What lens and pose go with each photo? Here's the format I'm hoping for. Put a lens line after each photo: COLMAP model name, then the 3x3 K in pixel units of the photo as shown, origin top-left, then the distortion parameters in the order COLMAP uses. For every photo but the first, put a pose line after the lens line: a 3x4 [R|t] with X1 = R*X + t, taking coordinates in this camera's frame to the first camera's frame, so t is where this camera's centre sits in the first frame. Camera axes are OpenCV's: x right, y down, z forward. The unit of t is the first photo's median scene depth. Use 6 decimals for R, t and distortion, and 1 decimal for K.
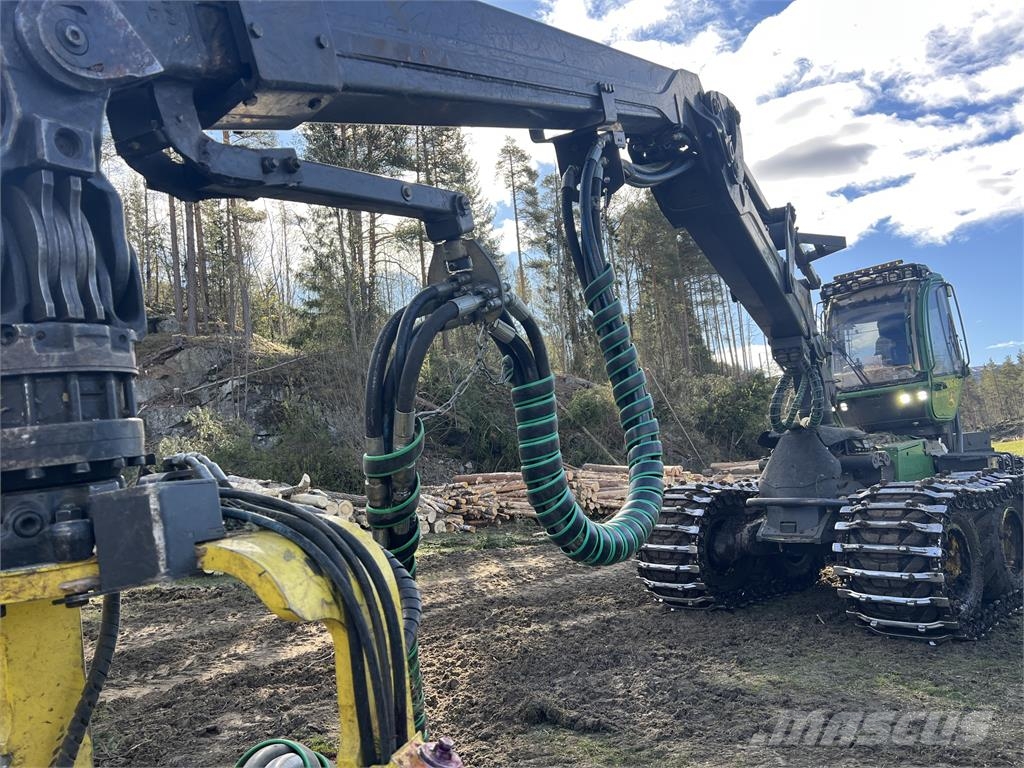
lens RADIAL K [[771.9, 0, 496.7], [0, 771.9, 374.4], [0, 0, 1]] dist [0.058387, -0.083280]
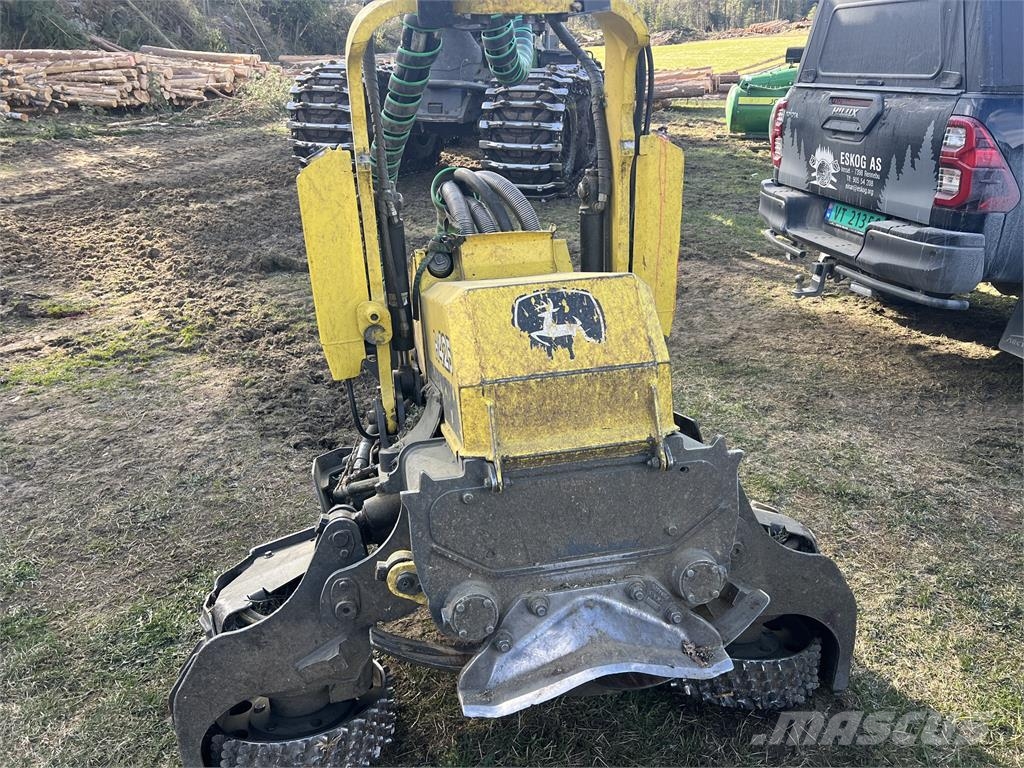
lens RADIAL K [[775.0, 0, 509.7], [0, 775.0, 387.2], [0, 0, 1]] dist [0.065799, -0.082846]
pose [[0.842704, -0.153415, 0.516057, -0.167271], [-0.116961, 0.883479, 0.453636, 0.026466], [-0.525519, -0.442639, 0.726567, -0.050591]]
